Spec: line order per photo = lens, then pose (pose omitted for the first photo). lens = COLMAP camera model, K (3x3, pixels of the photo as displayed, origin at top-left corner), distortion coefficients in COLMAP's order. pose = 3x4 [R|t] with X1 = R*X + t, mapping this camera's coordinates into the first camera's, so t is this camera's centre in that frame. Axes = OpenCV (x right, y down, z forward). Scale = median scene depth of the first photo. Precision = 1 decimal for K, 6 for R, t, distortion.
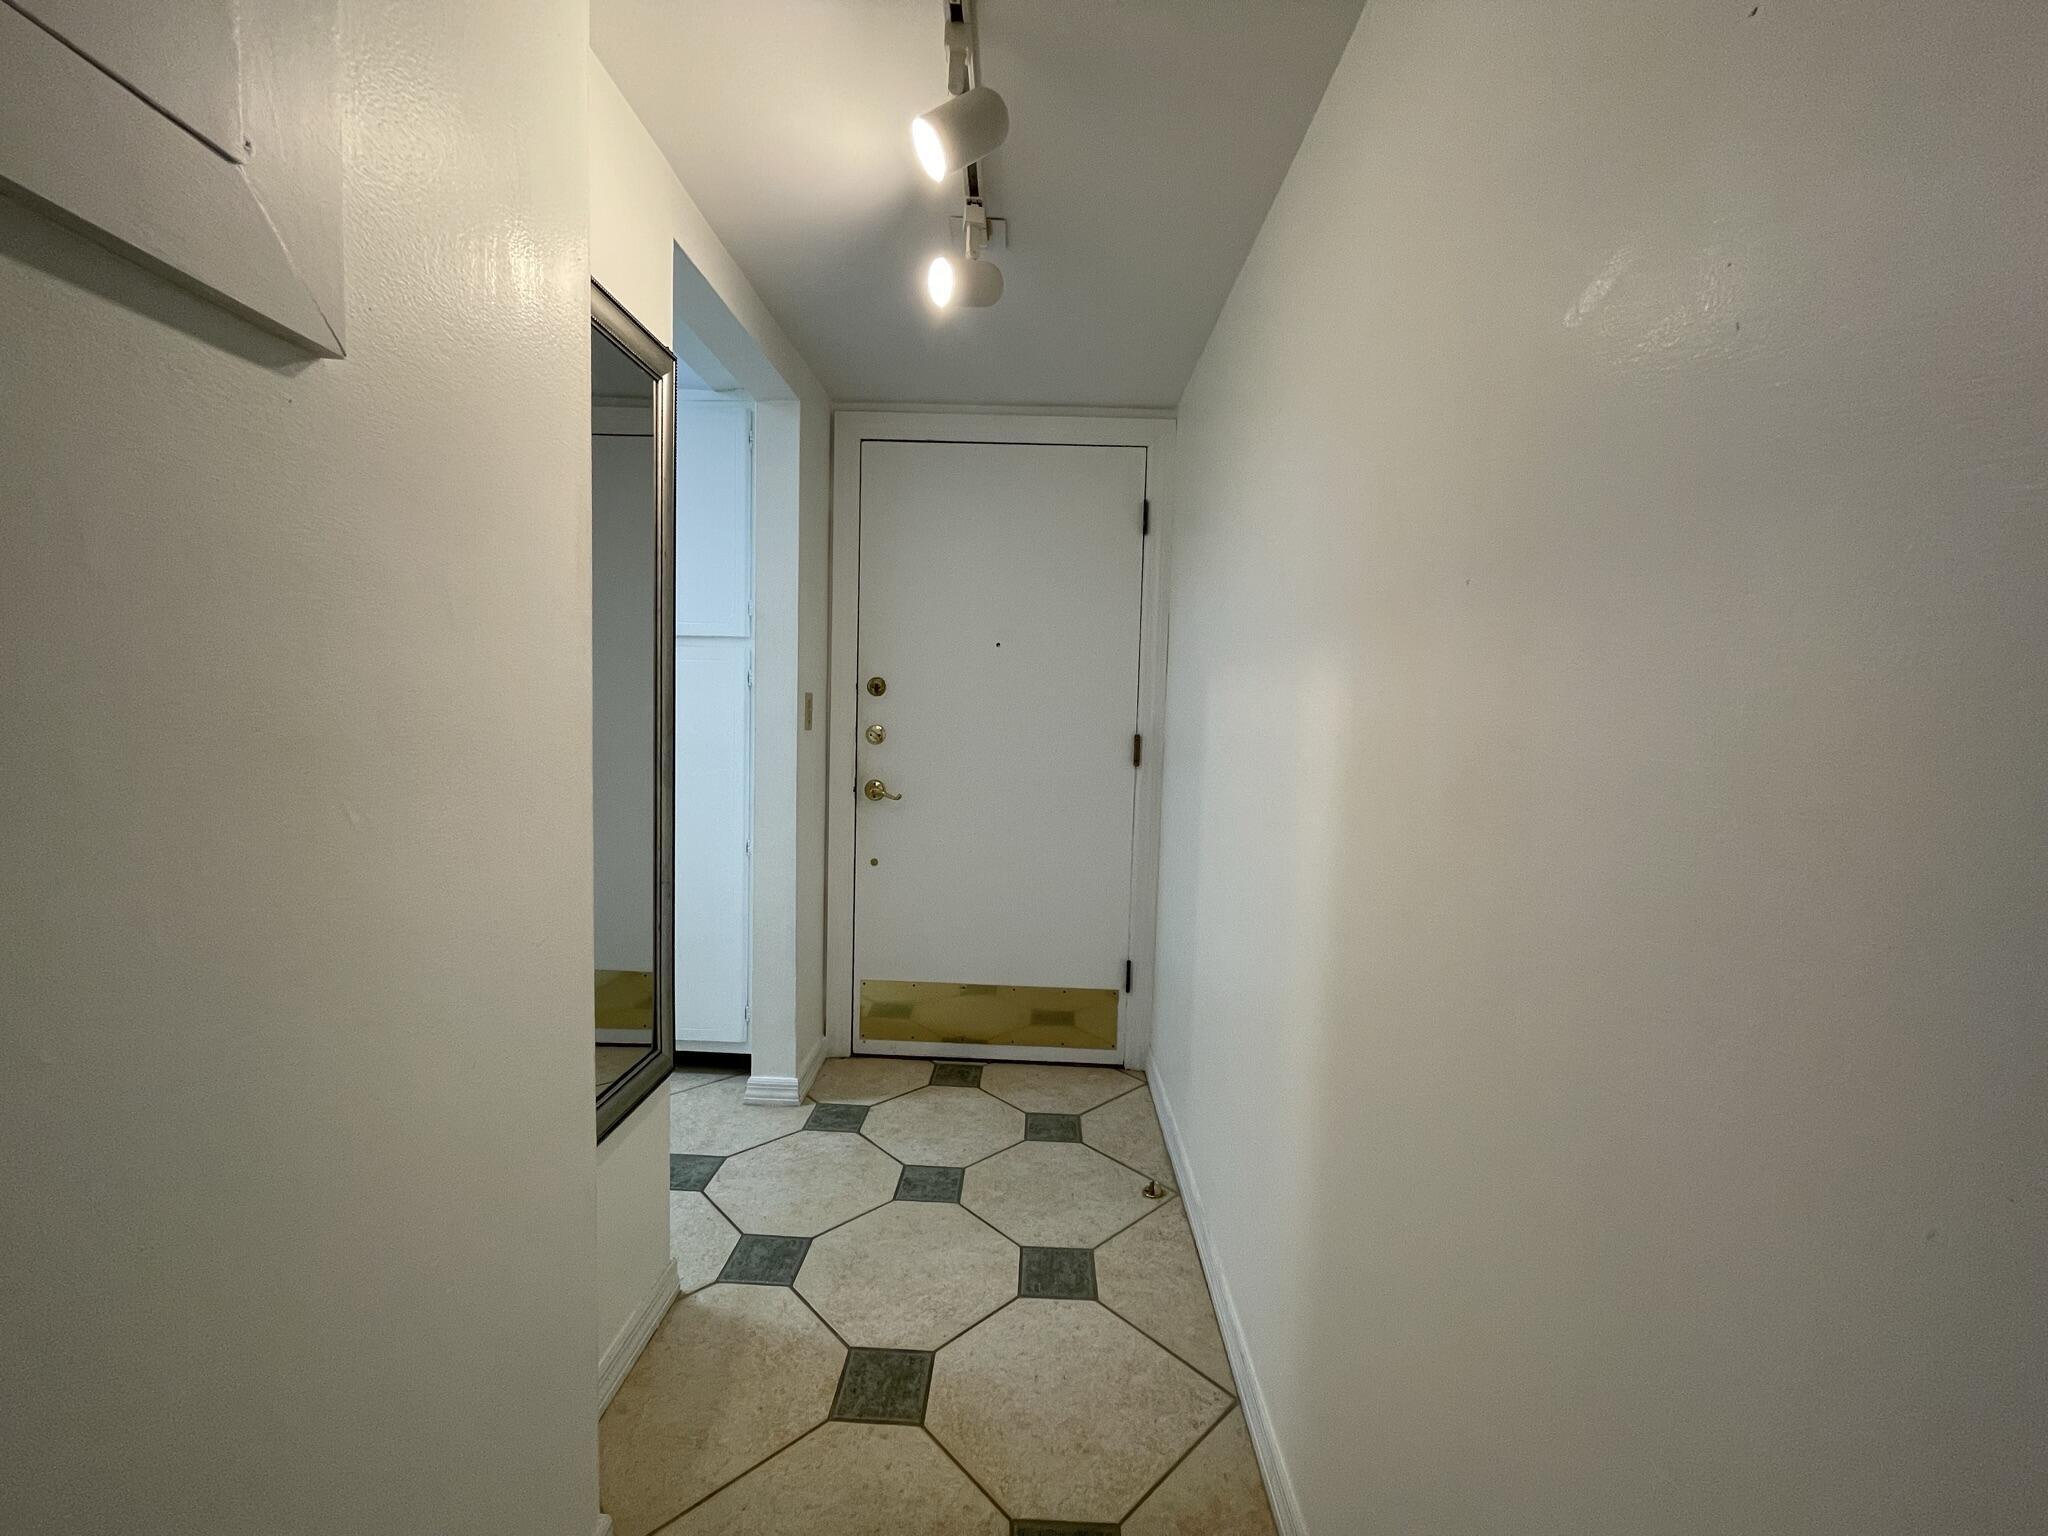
lens RADIAL K [[819.7, 0, 1030.2], [0, 819.7, 767.1], [0, 0, 1]] dist [-0.009001, 0.000018]
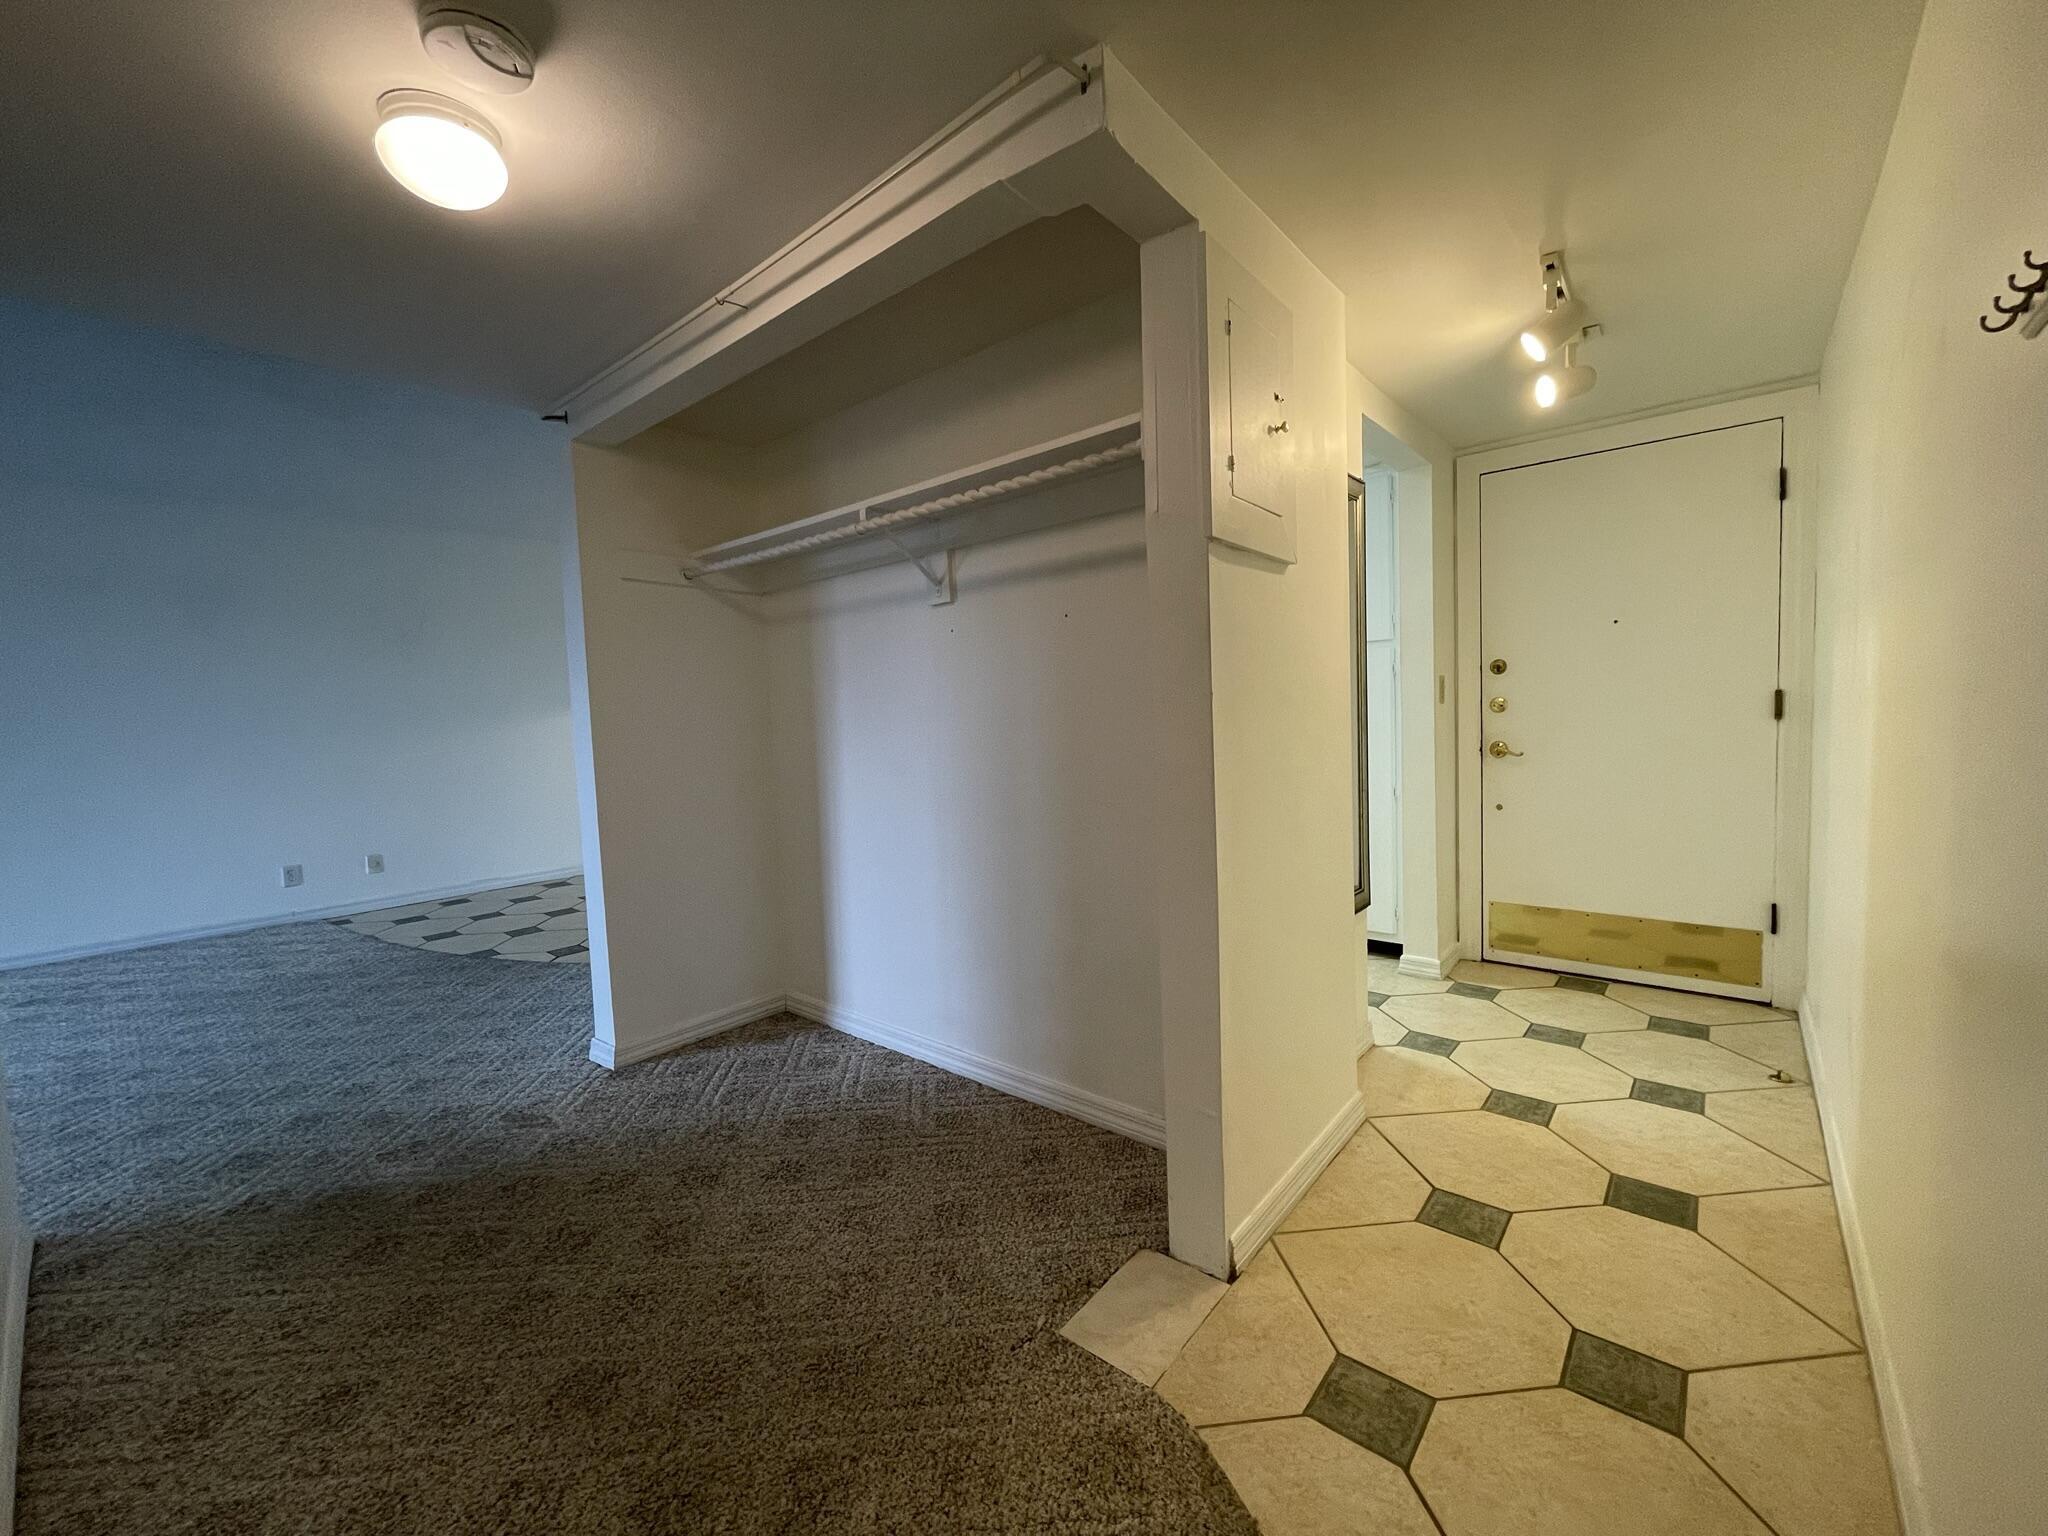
lens RADIAL K [[833.8, 0, 1026.1], [0, 833.8, 759.6], [0, 0, 1]] dist [0.001627, -0.000027]
pose [[0.769814, -0.019920, -0.637957, 0.074038], [0.013961, 0.999799, -0.014372, 0.056591], [0.638115, 0.002158, 0.769938, -0.484805]]
